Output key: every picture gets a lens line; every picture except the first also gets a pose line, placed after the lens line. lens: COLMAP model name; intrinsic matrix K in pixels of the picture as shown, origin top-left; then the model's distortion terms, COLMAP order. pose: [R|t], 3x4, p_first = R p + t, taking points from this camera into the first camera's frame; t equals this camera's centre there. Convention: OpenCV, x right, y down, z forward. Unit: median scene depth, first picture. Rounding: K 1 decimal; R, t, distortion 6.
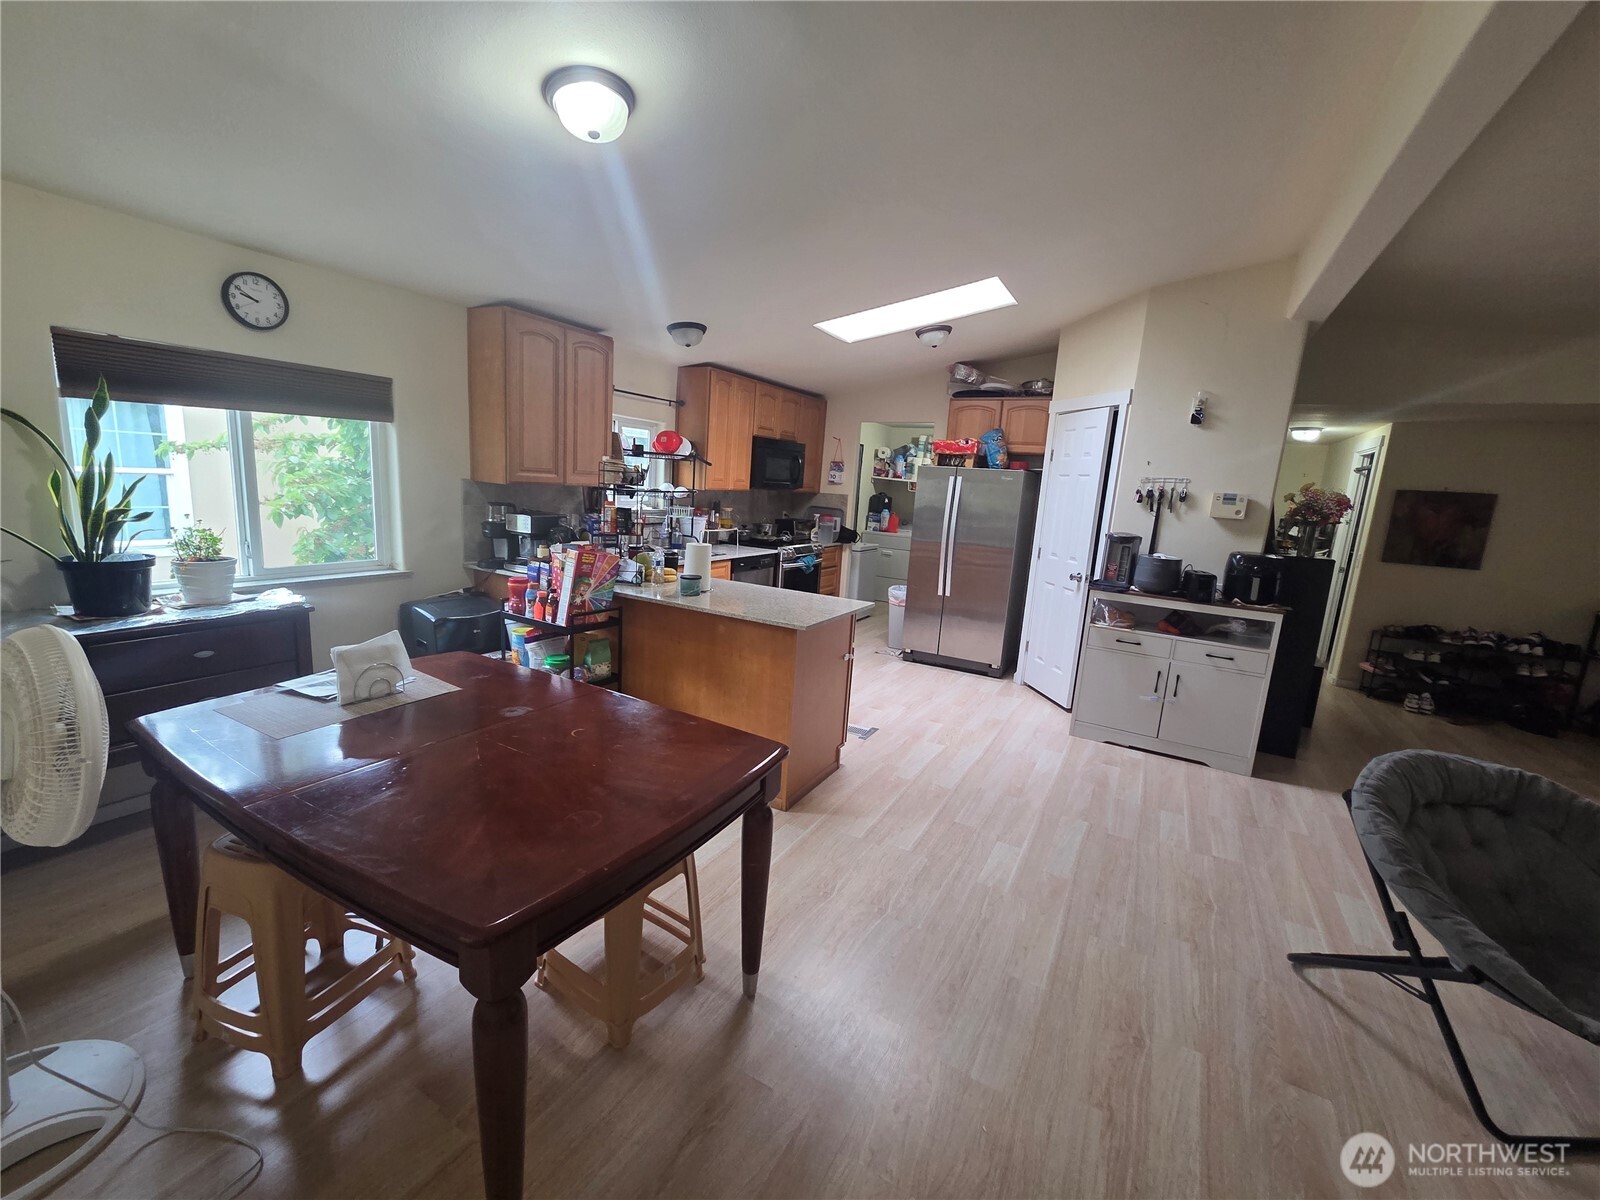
lens RADIAL K [[652.1, 0, 796.3], [0, 652.1, 597.4], [0, 0, 1]] dist [-0.002658, 0.001594]
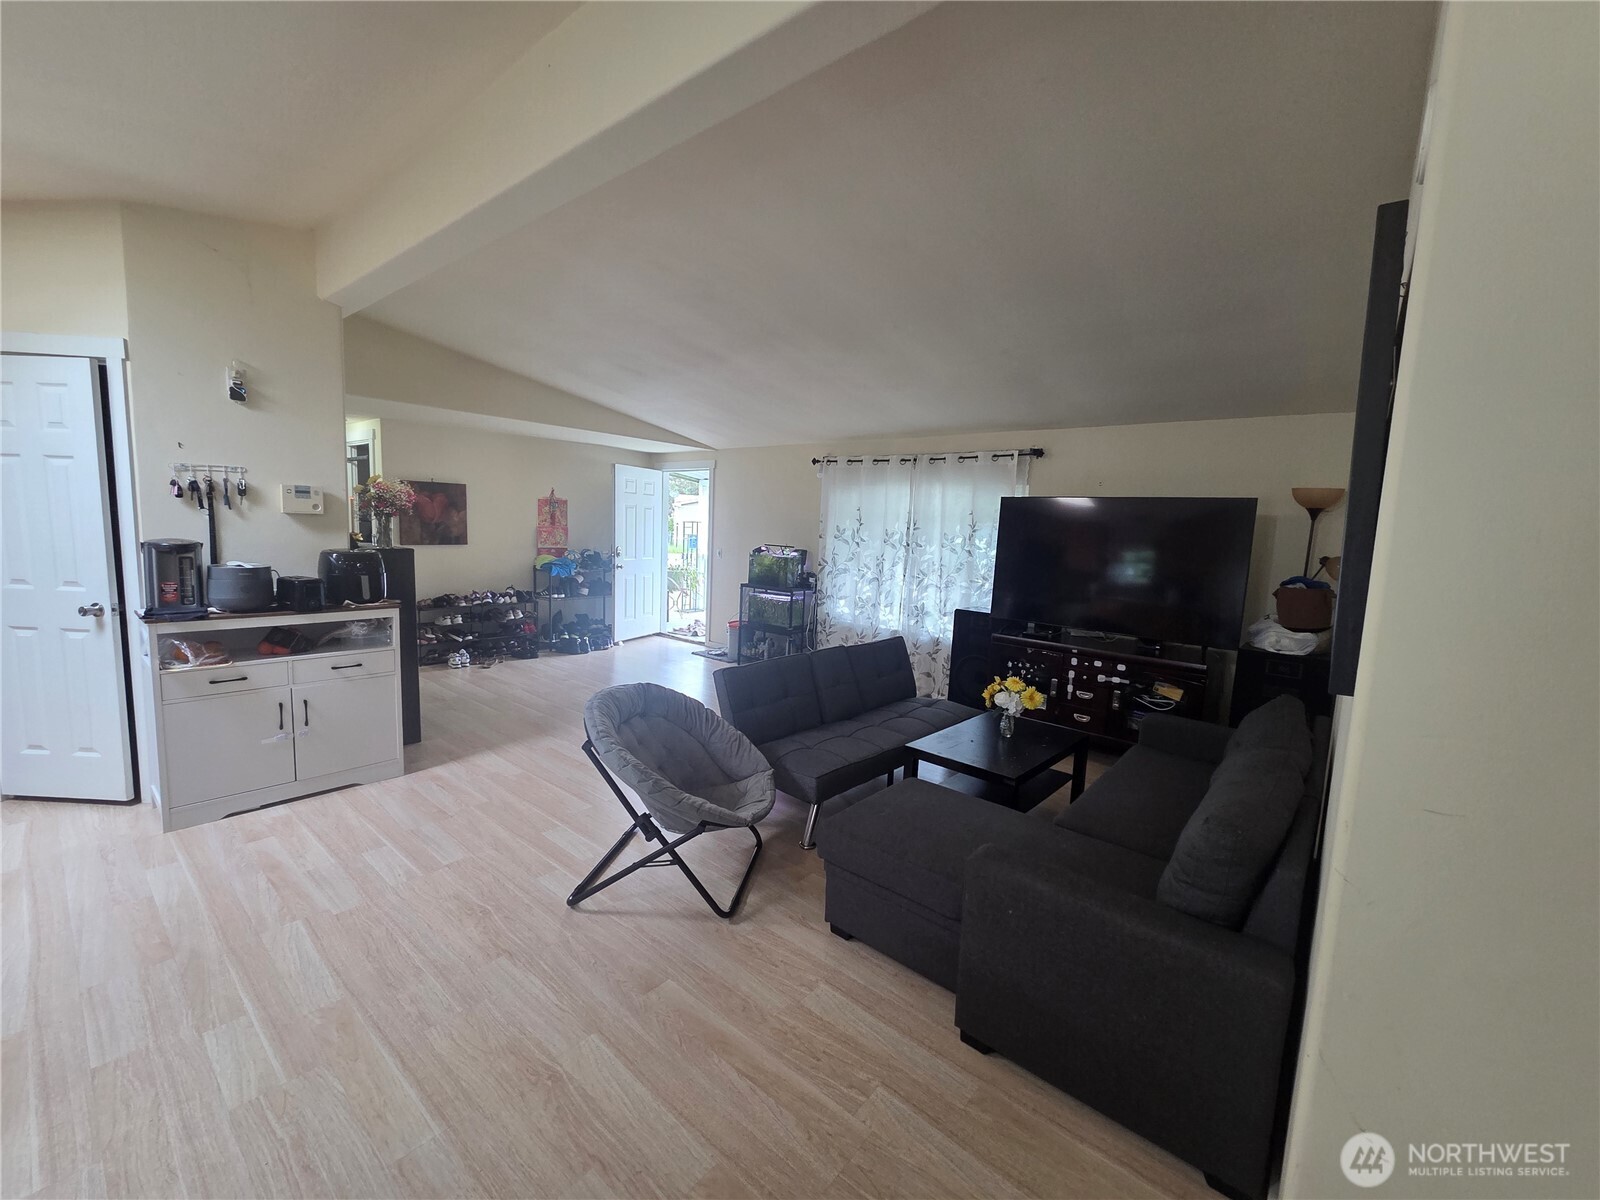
lens RADIAL K [[652.1, 0, 801.5], [0, 652.1, 600.0], [0, 0, 1]] dist [-0.002658, 0.001594]
pose [[0.181164, -0.172470, 0.968212, -0.100072], [0.146127, 0.978294, 0.146924, -0.039883], [-0.972536, 0.114865, 0.202434, 0.185554]]
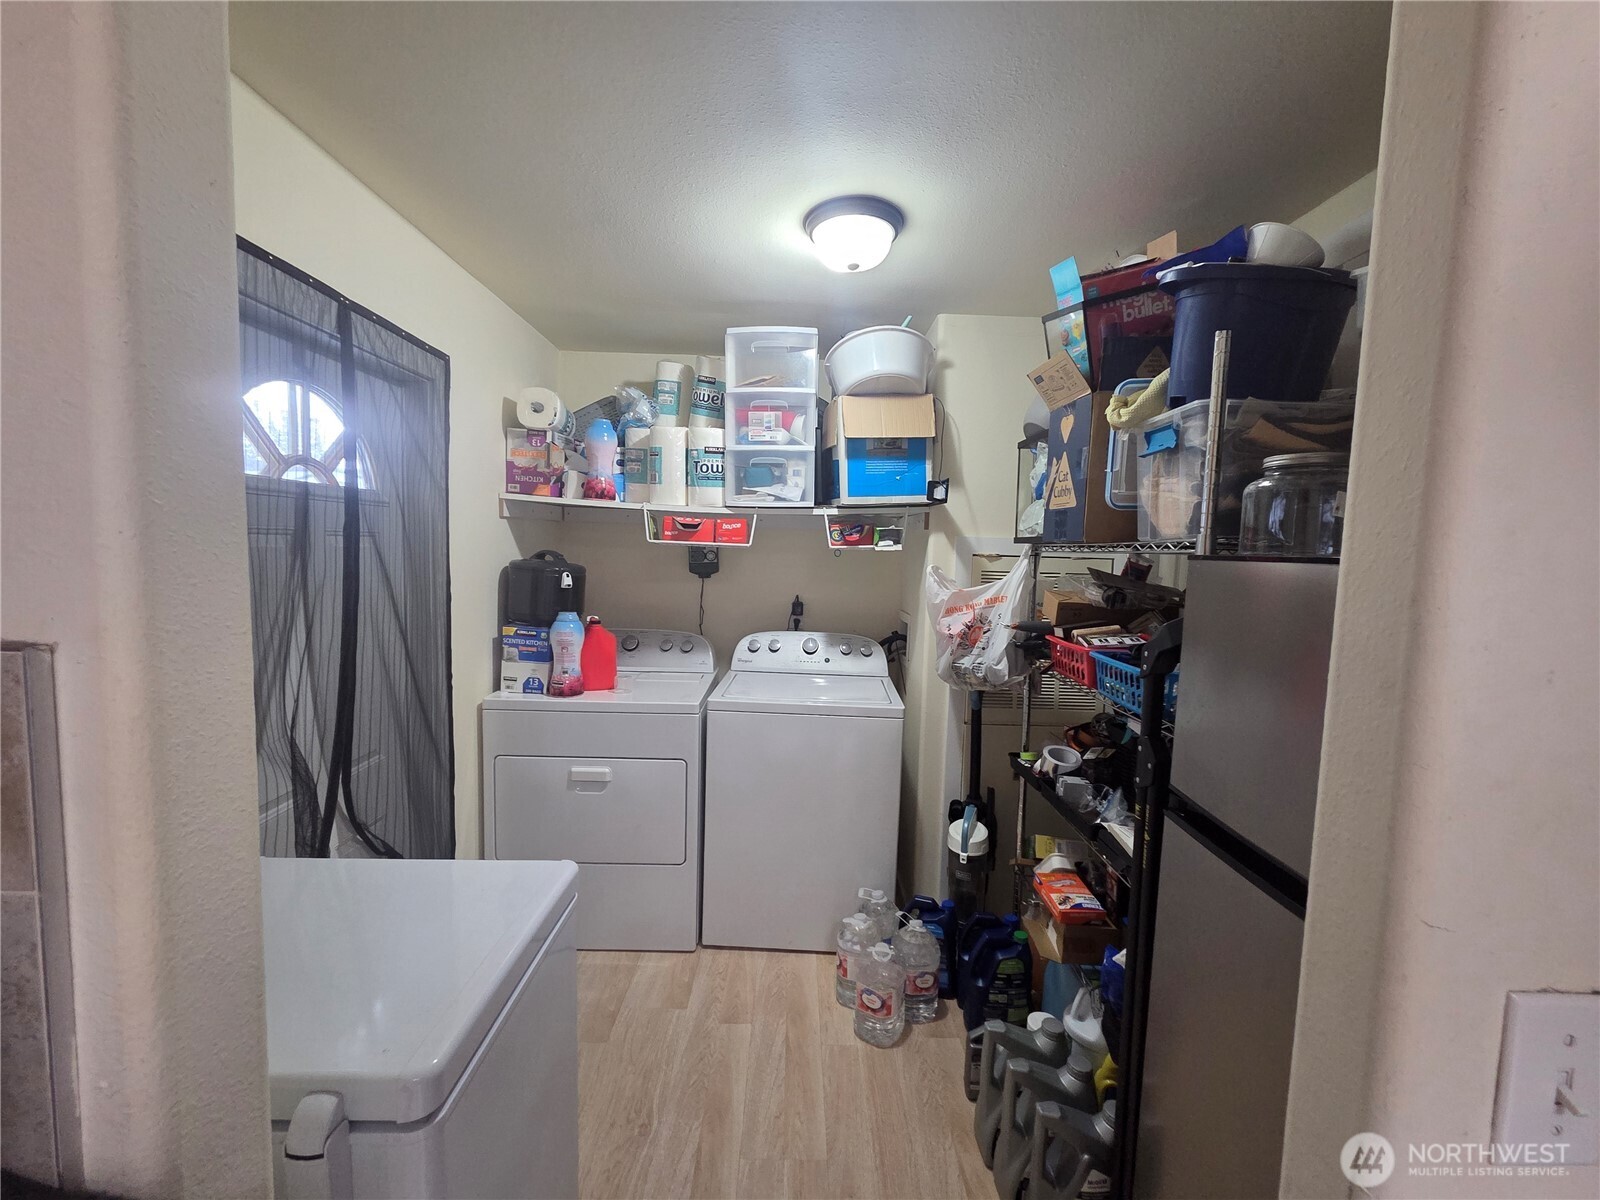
lens RADIAL K [[652.1, 0, 799.2], [0, 652.1, 596.1], [0, 0, 1]] dist [-0.002658, 0.001594]
pose [[0.863820, -0.072048, 0.498622, 0.191759], [0.113685, 0.992070, -0.053602, -0.259577], [-0.490806, 0.102988, 0.865161, 1.604629]]
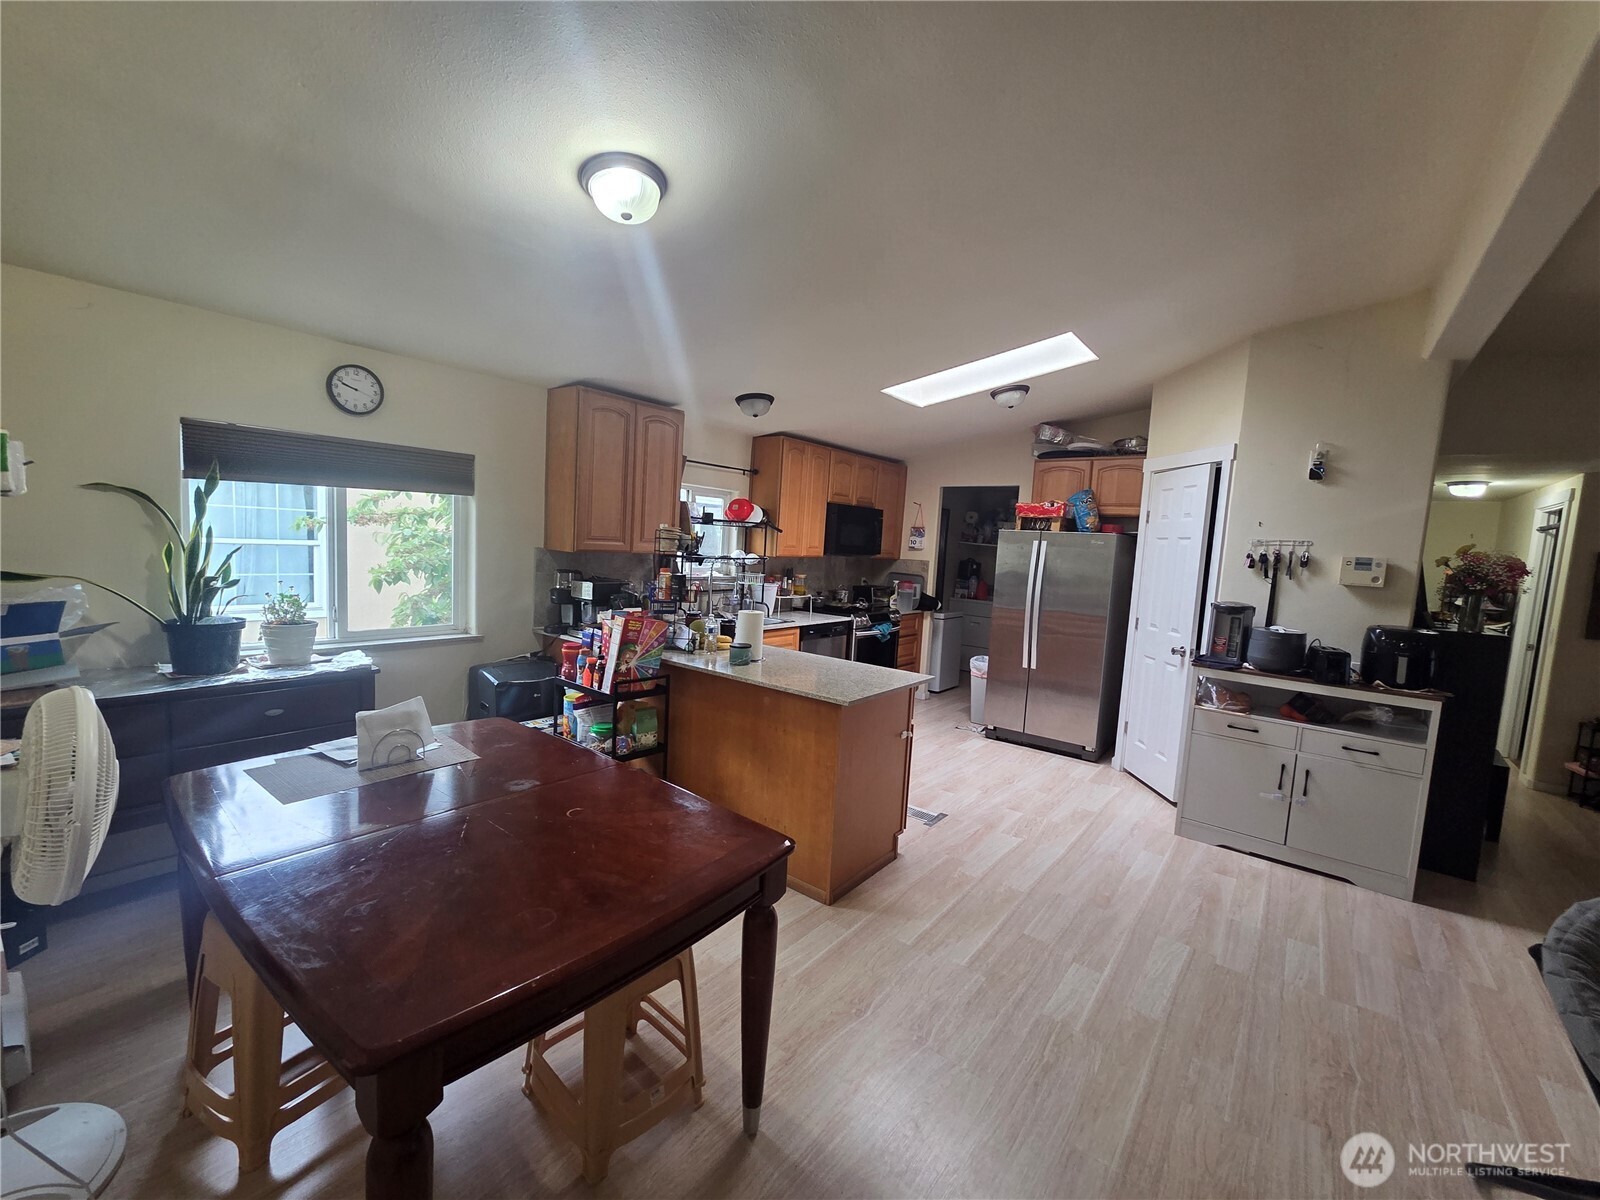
lens RADIAL K [[652.1, 0, 795.7], [0, 652.1, 600.8], [0, 0, 1]] dist [-0.002658, 0.001594]
pose [[0.987925, 0.005286, -0.154844, 0.060258], [-0.019990, 0.995413, -0.093557, -0.007297], [0.153639, 0.095523, 0.983499, 0.045643]]
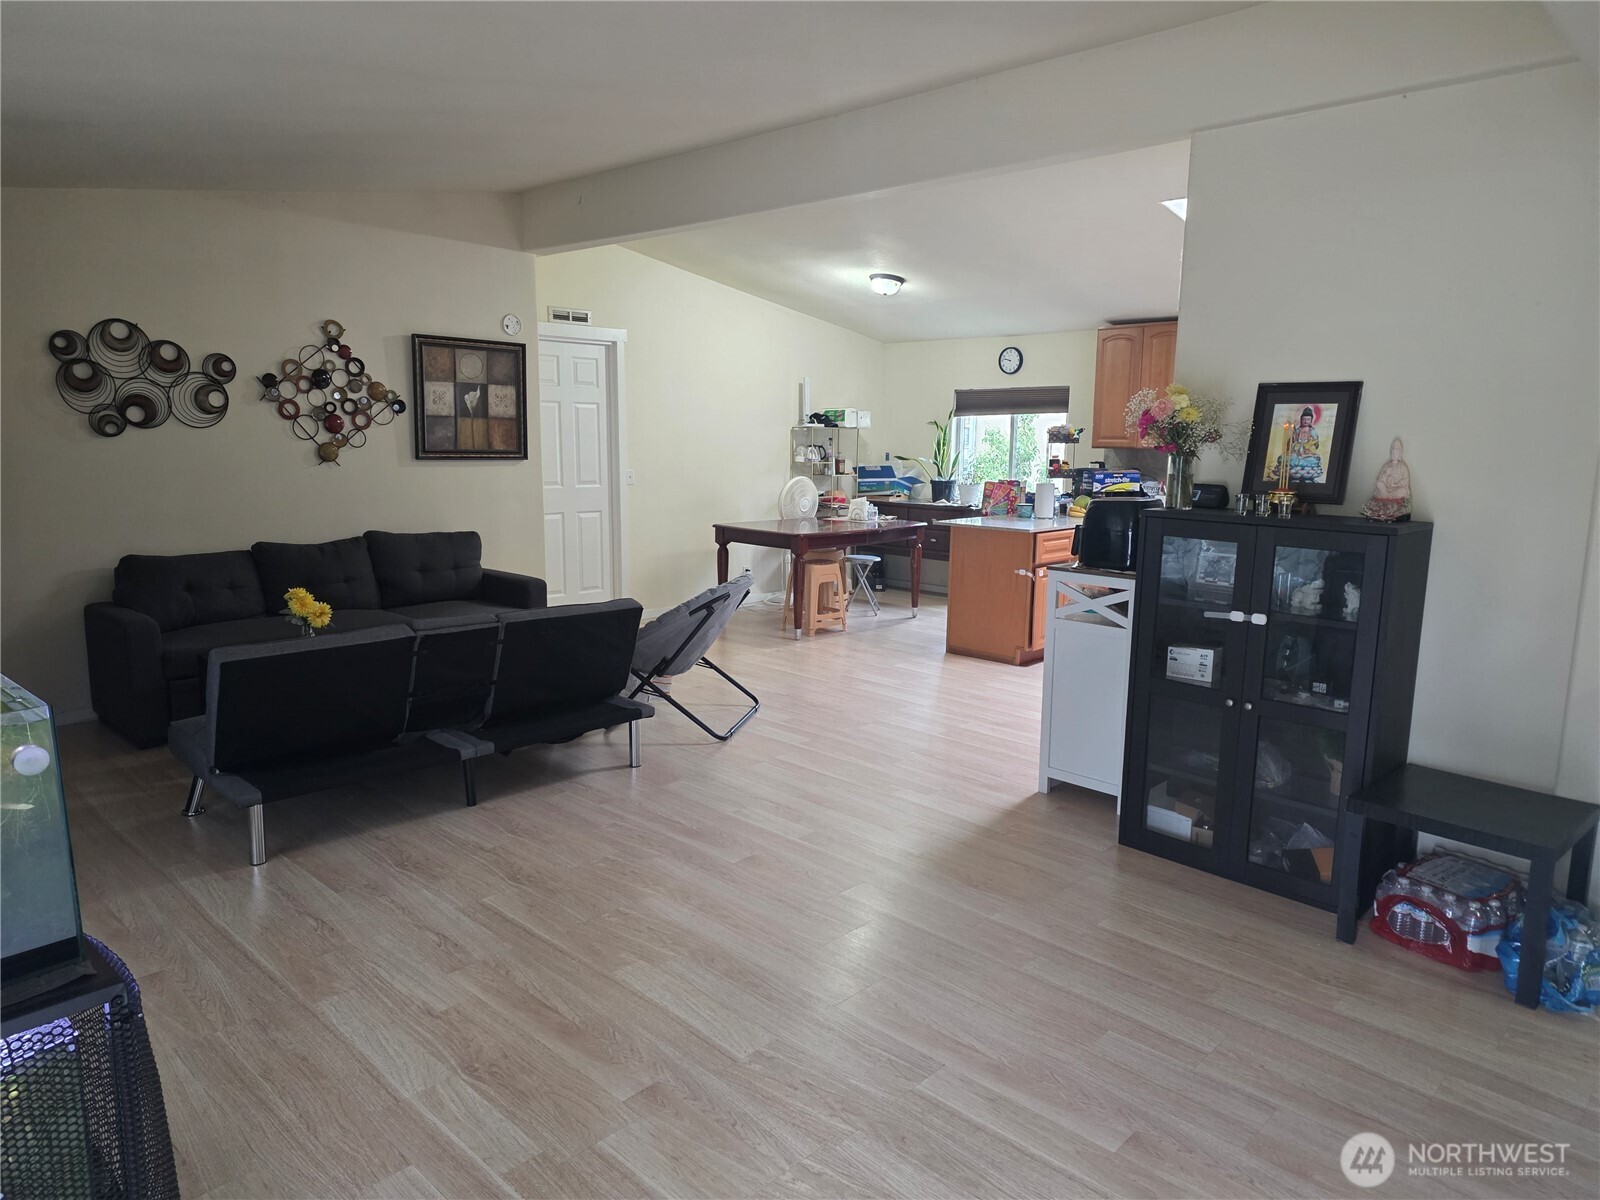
lens RADIAL K [[1049.5, 0, 824.0], [0, 1049.5, 588.4], [0, 0, 1]] dist [0.034470, -0.002180]
pose [[-0.233461, 0.080953, -0.968990, 1.878023], [-0.201047, 0.970976, 0.129558, -0.054045], [0.951355, 0.225059, -0.210410, 0.957568]]
